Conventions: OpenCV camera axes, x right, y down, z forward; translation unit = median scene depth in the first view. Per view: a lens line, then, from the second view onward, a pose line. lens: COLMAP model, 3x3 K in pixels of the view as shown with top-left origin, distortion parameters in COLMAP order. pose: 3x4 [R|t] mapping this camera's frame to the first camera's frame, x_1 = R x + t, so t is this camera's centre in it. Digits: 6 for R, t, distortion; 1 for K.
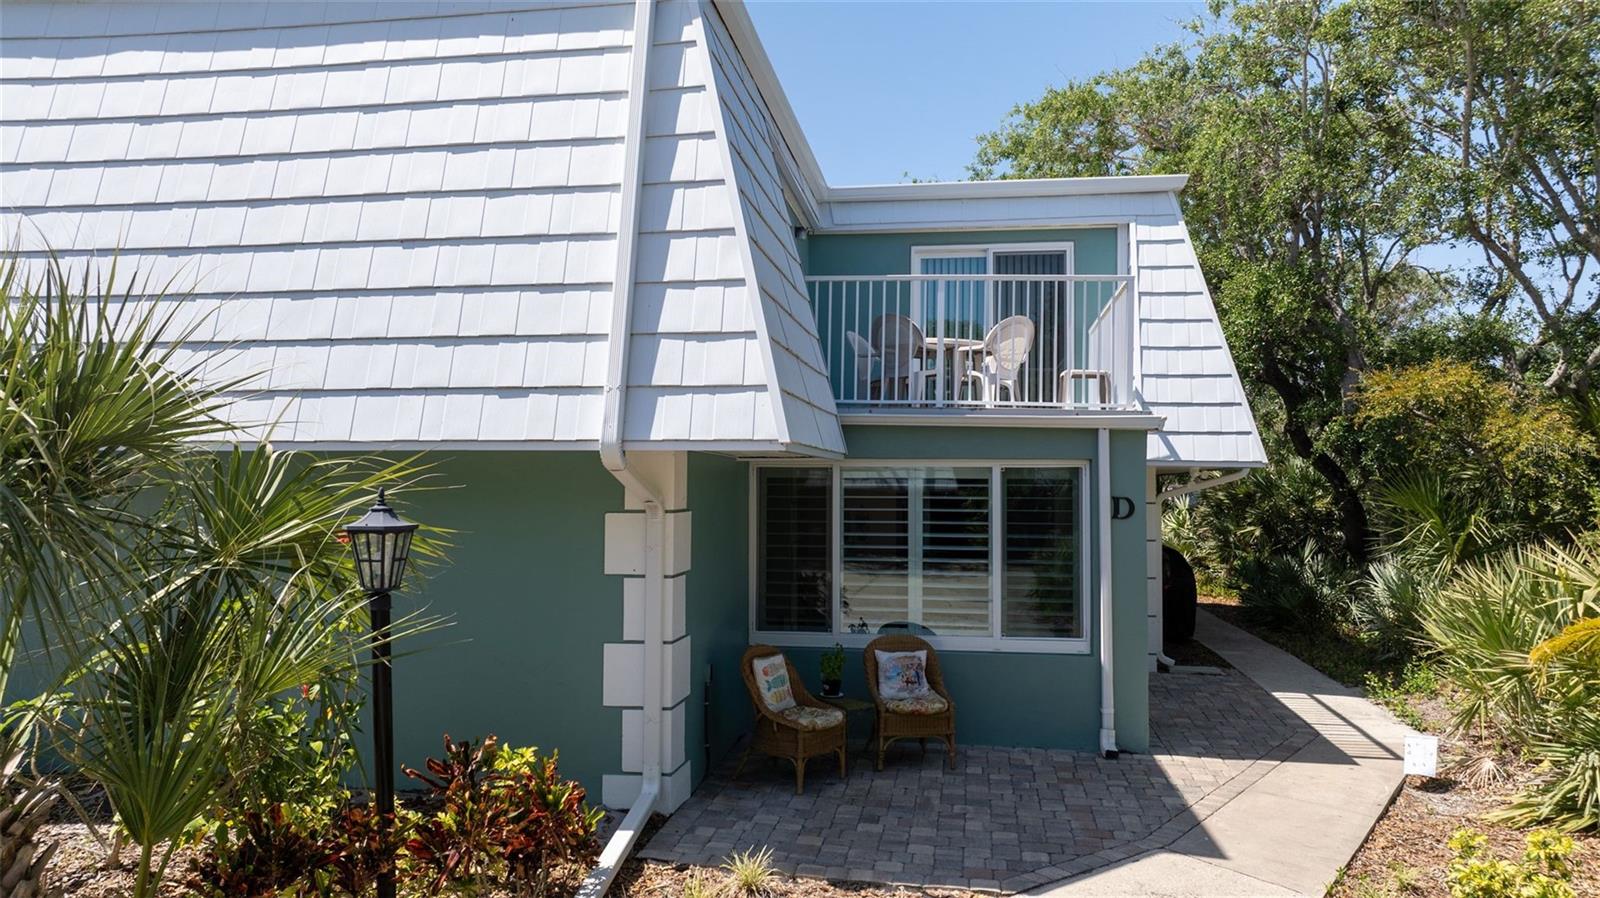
lens RADIAL K [[1119.0, 0, 800.0], [0, 1119.0, 449.0], [0, 0, 1]] dist [0.000663, -0.034120]
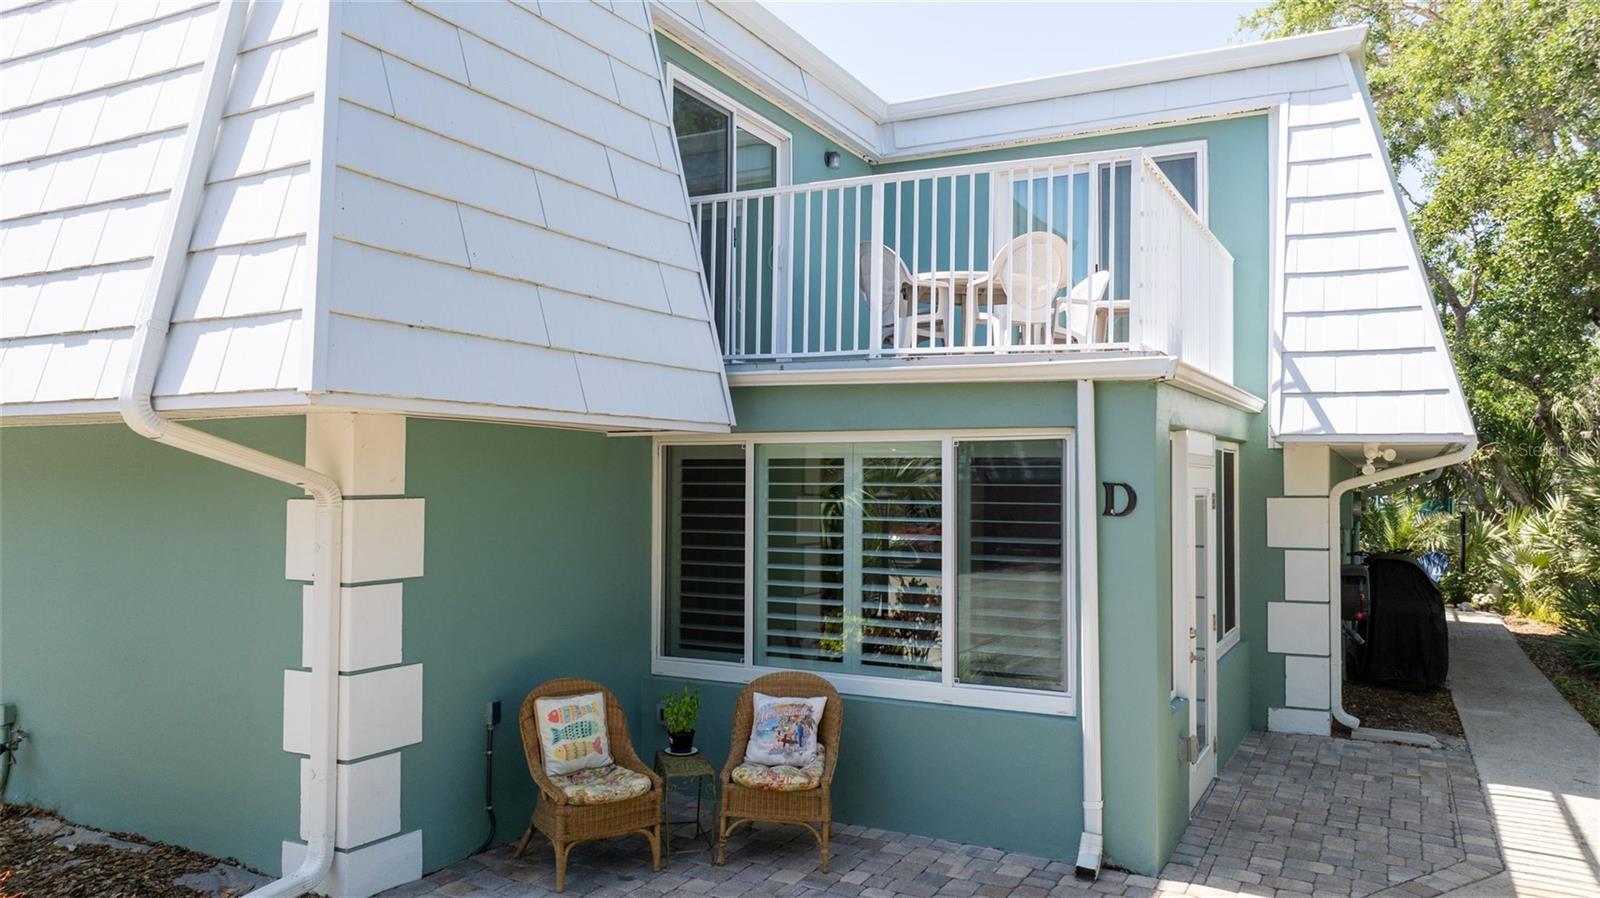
lens RADIAL K [[1119.0, 0, 800.0], [0, 1119.0, 449.0], [0, 0, 1]] dist [0.000663, -0.034120]
pose [[0.945778, -0.010297, -0.324651, 0.330530], [0.010430, 0.999945, -0.001329, 0.022295], [0.324647, -0.002129, 0.945833, 0.318953]]
